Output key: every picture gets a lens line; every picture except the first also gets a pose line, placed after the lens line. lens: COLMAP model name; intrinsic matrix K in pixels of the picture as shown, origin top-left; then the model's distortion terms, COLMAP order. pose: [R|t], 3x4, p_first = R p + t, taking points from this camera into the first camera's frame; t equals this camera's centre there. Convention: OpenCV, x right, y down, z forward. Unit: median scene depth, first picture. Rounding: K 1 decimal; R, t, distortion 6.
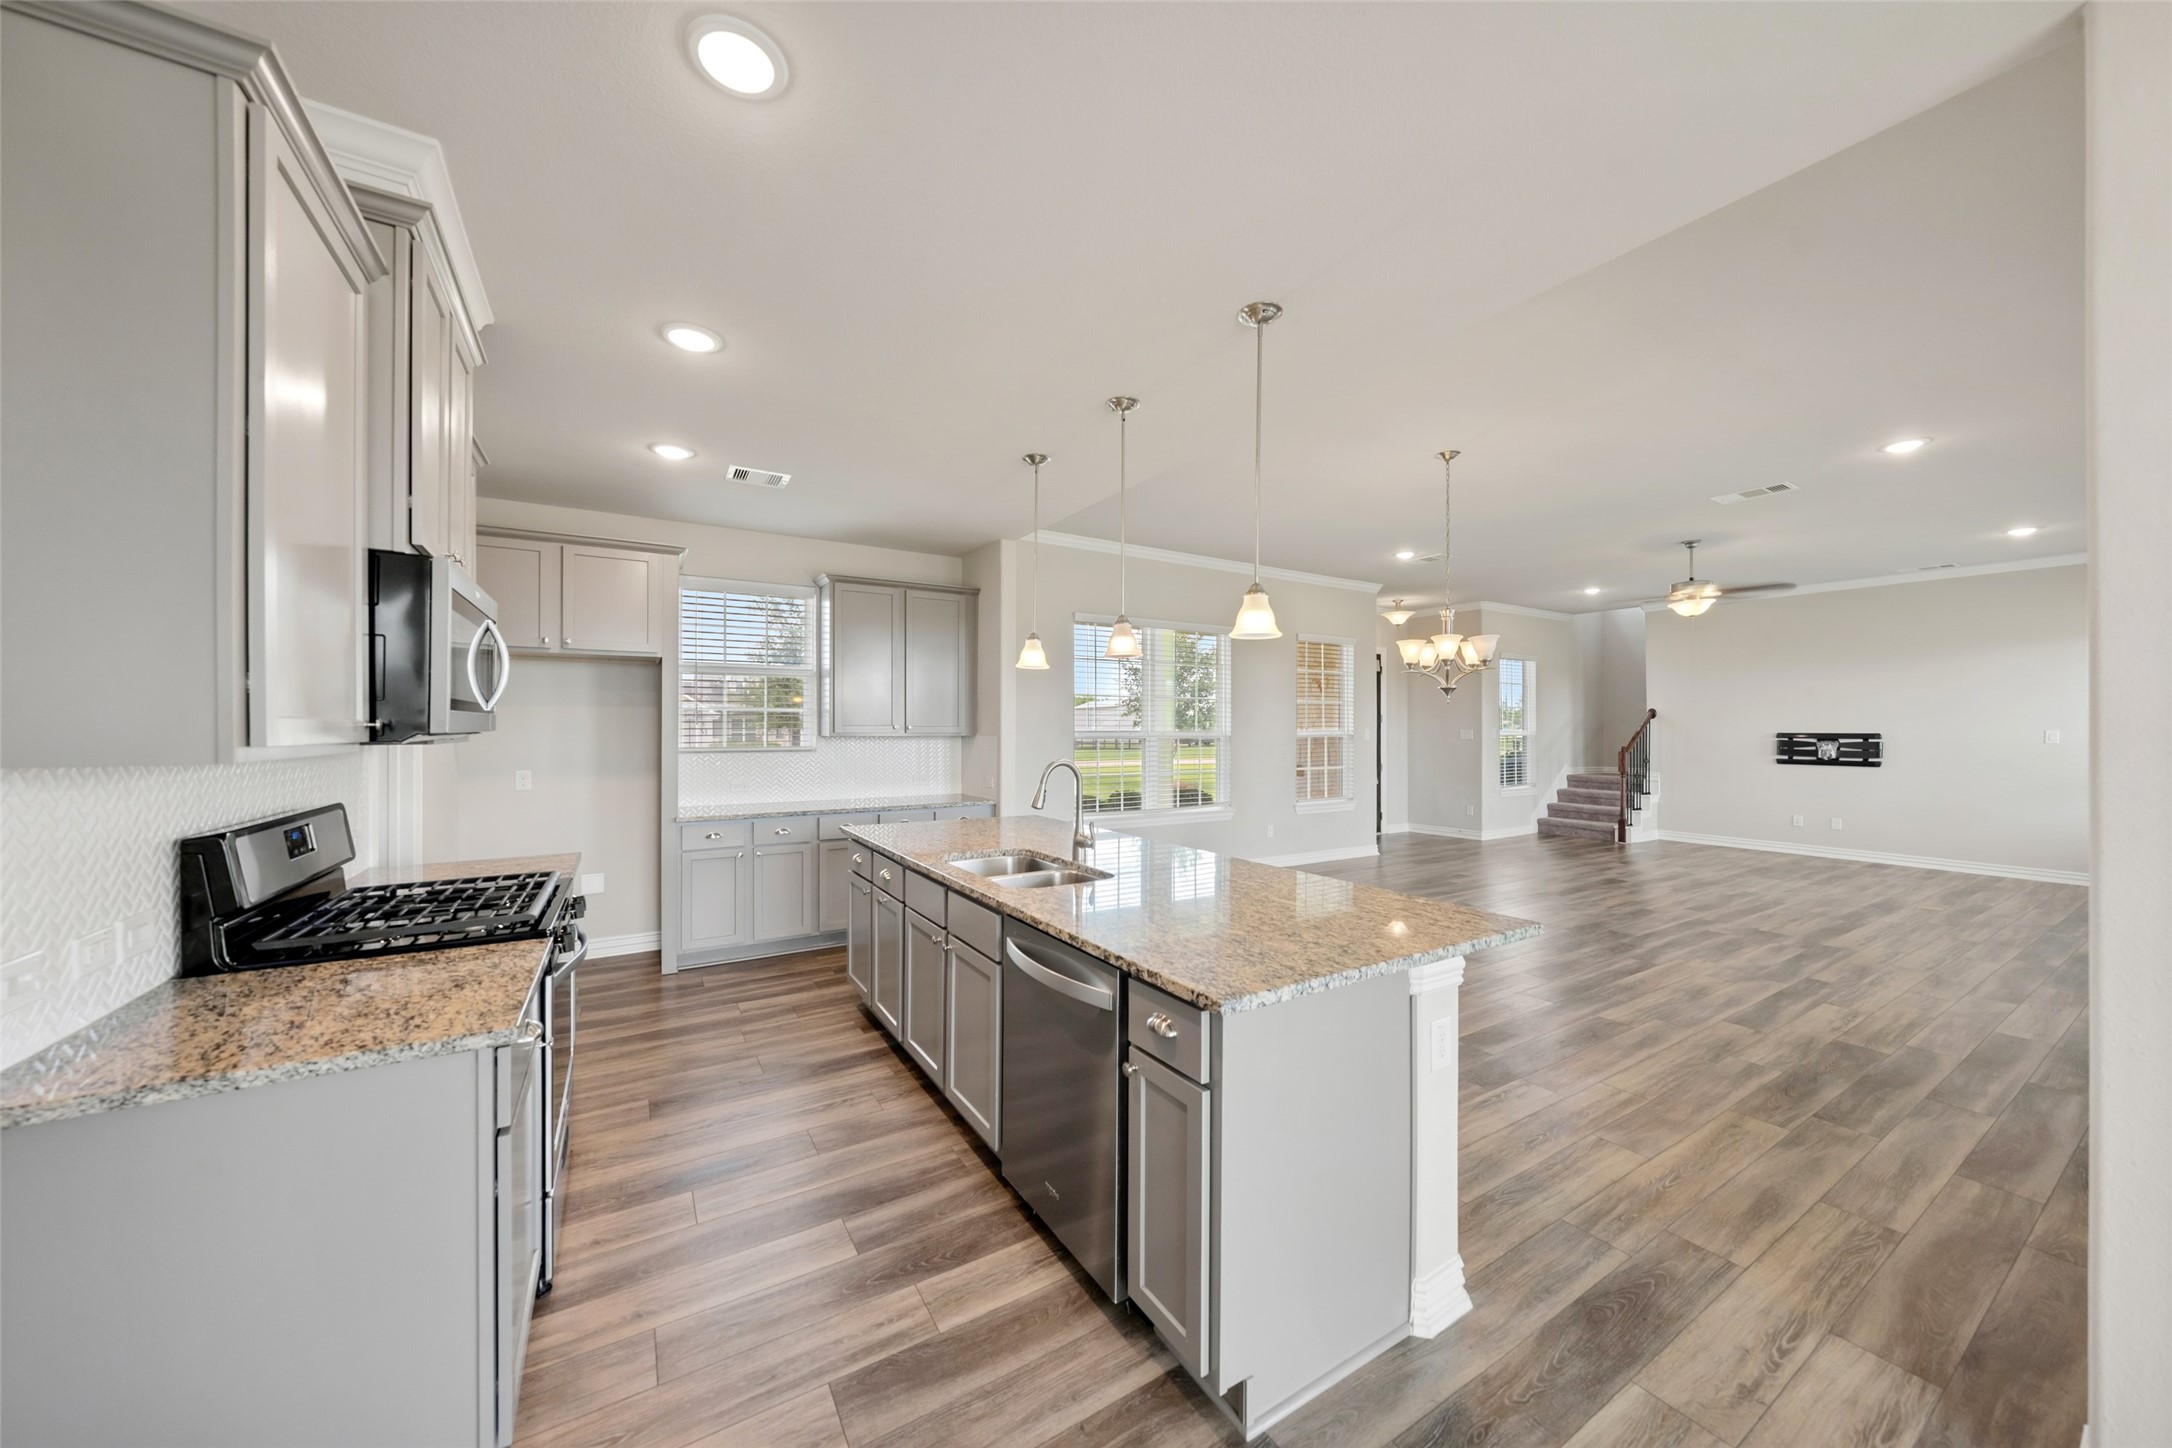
lens RADIAL K [[757.2, 0, 1081.4], [0, 757.2, 725.8], [0, 0, 1]] dist [0.001216, -0.000046]
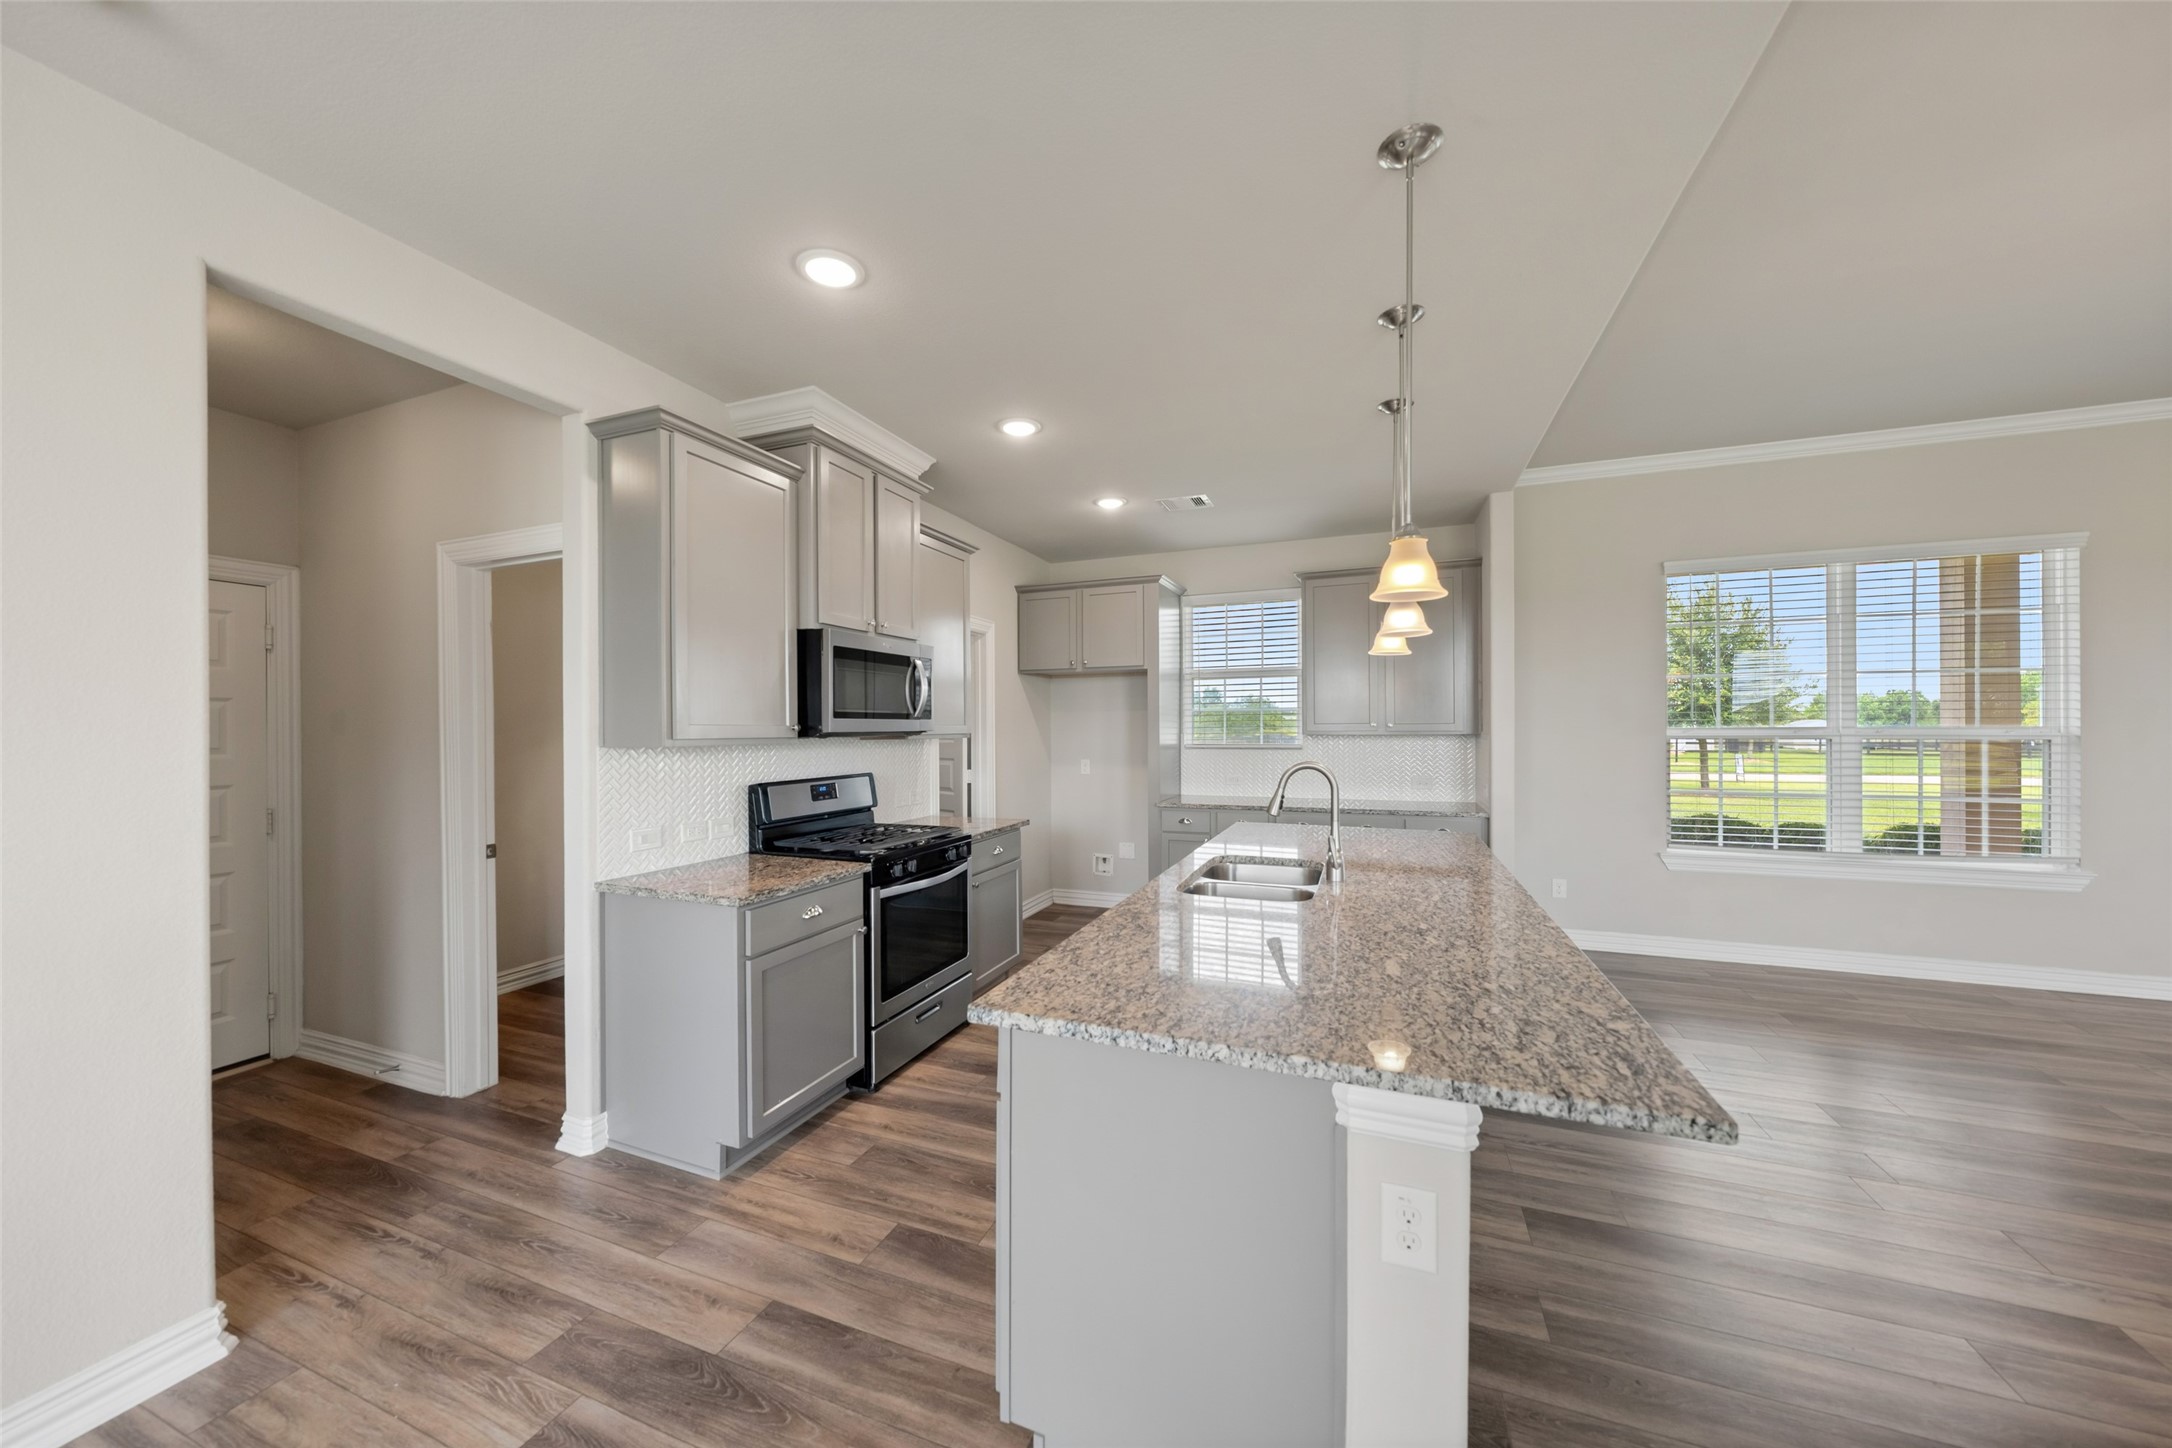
lens RADIAL K [[757.2, 0, 1063.3], [0, 757.2, 735.9], [0, 0, 1]] dist [0.001216, -0.000046]
pose [[0.601136, 0.002961, -0.799141, 0.464069], [0.008902, 0.999906, 0.010401, 0.003858], [0.799097, -0.013366, 0.601053, 0.233198]]
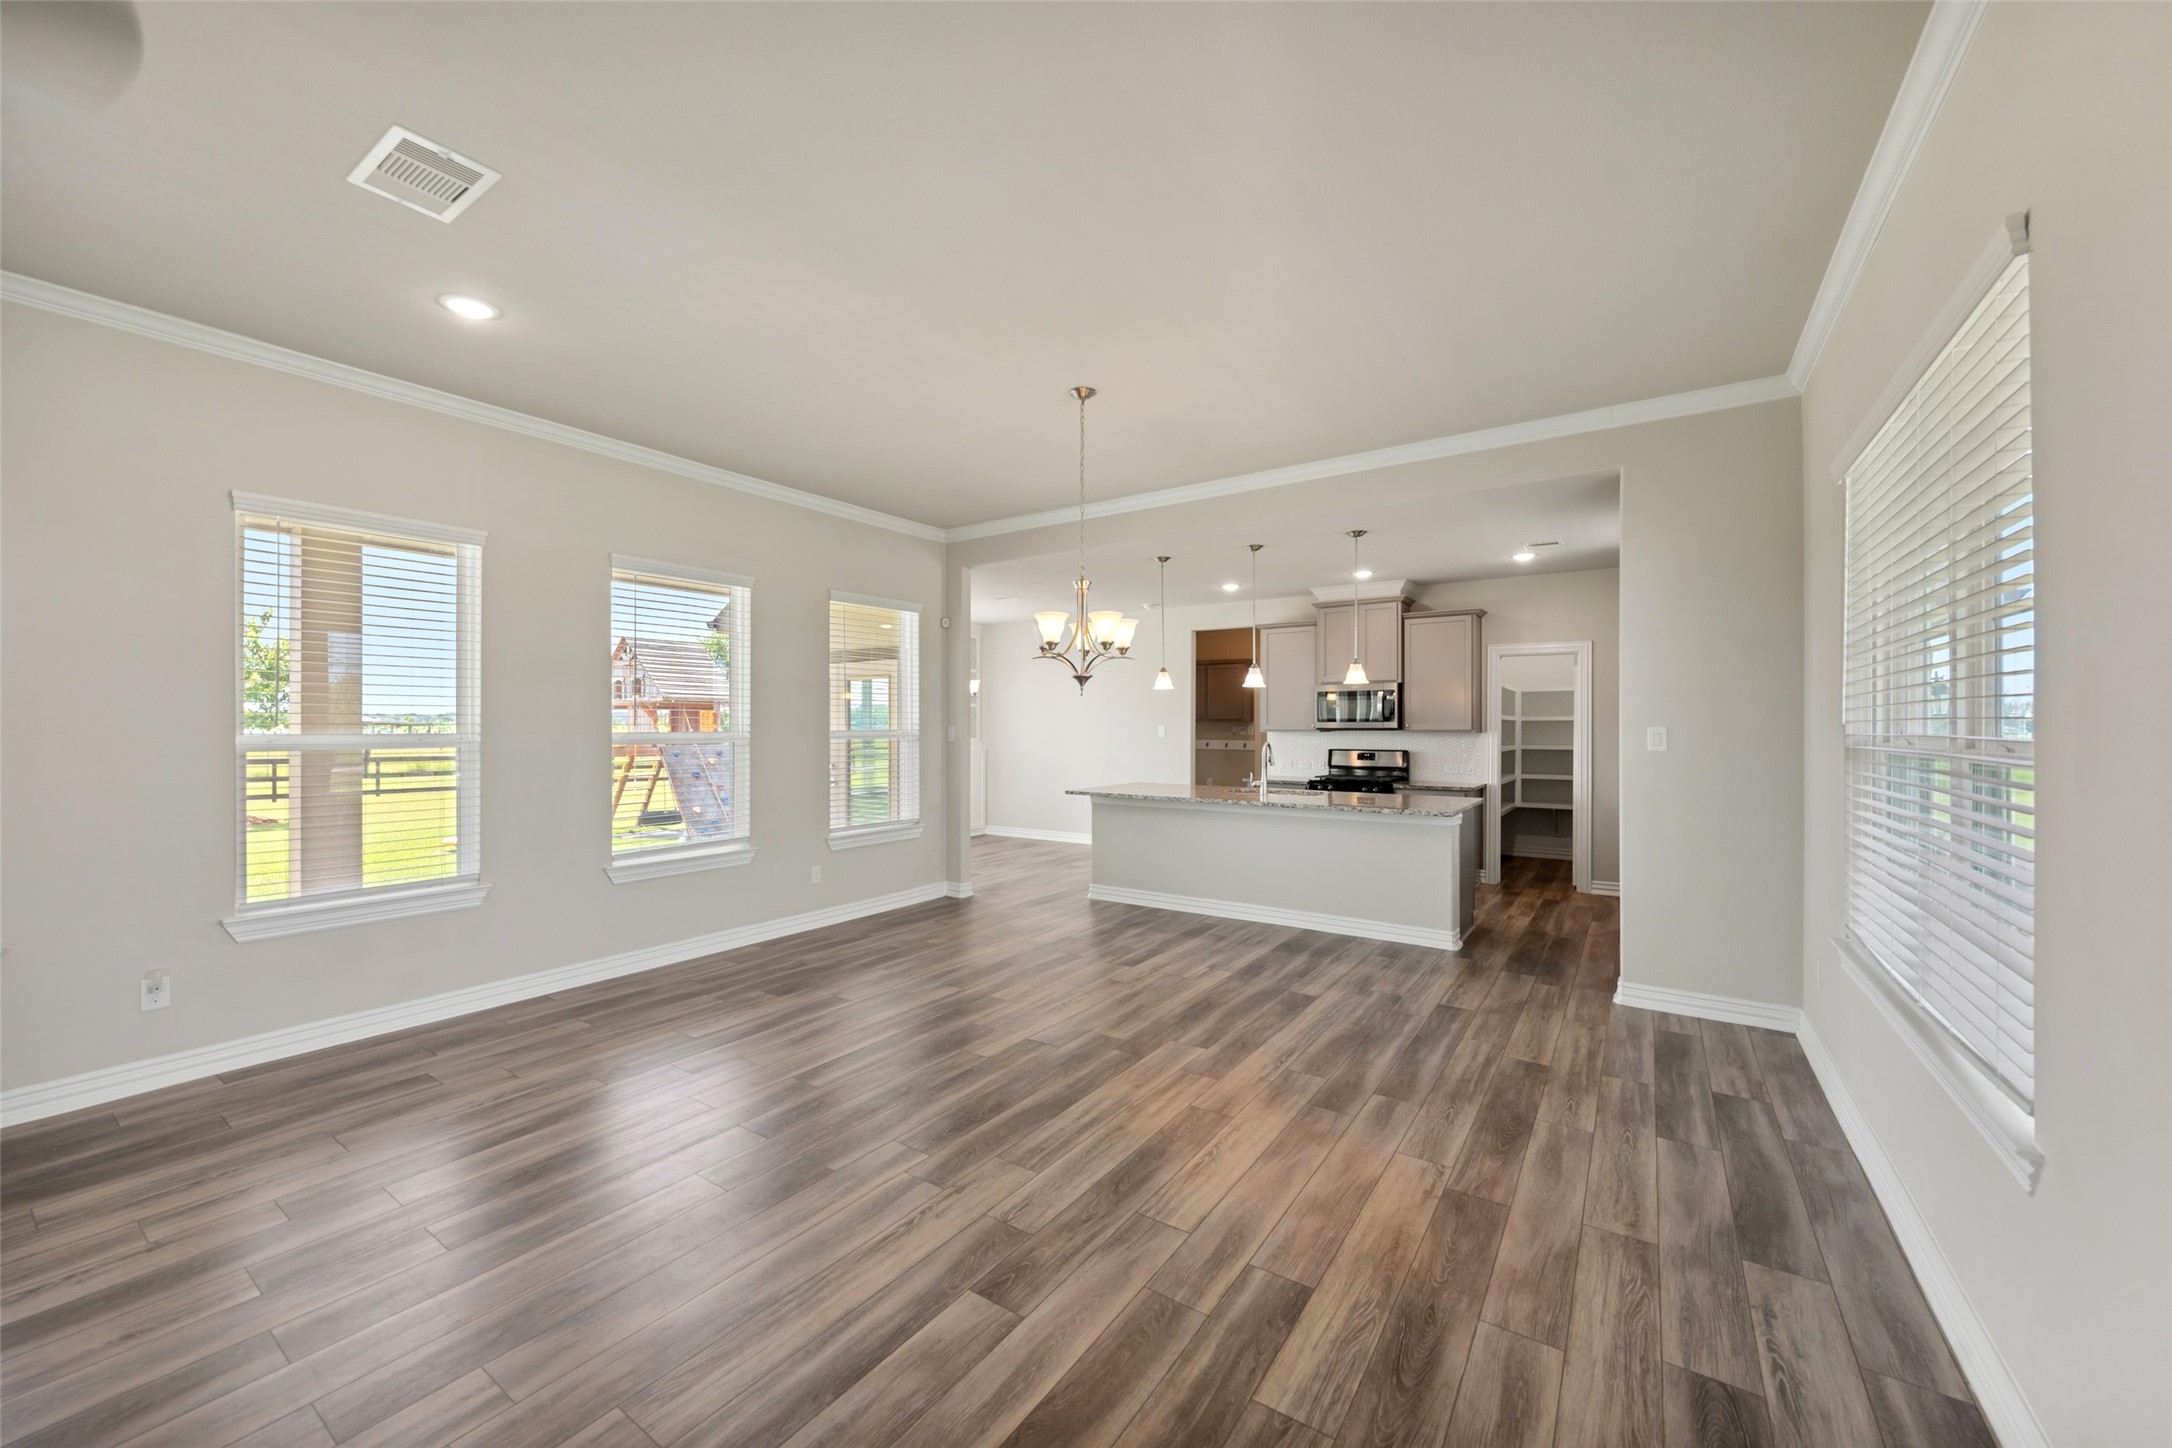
lens RADIAL K [[822.0, 0, 1090.8], [0, 822.0, 723.6], [0, 0, 1]] dist [-0.003341, 0.000141]
pose [[-0.906597, -0.004198, -0.421977, 1.274657], [-0.000912, 0.999968, -0.007987, 0.014124], [0.421997, -0.006856, -0.906571, 2.625159]]
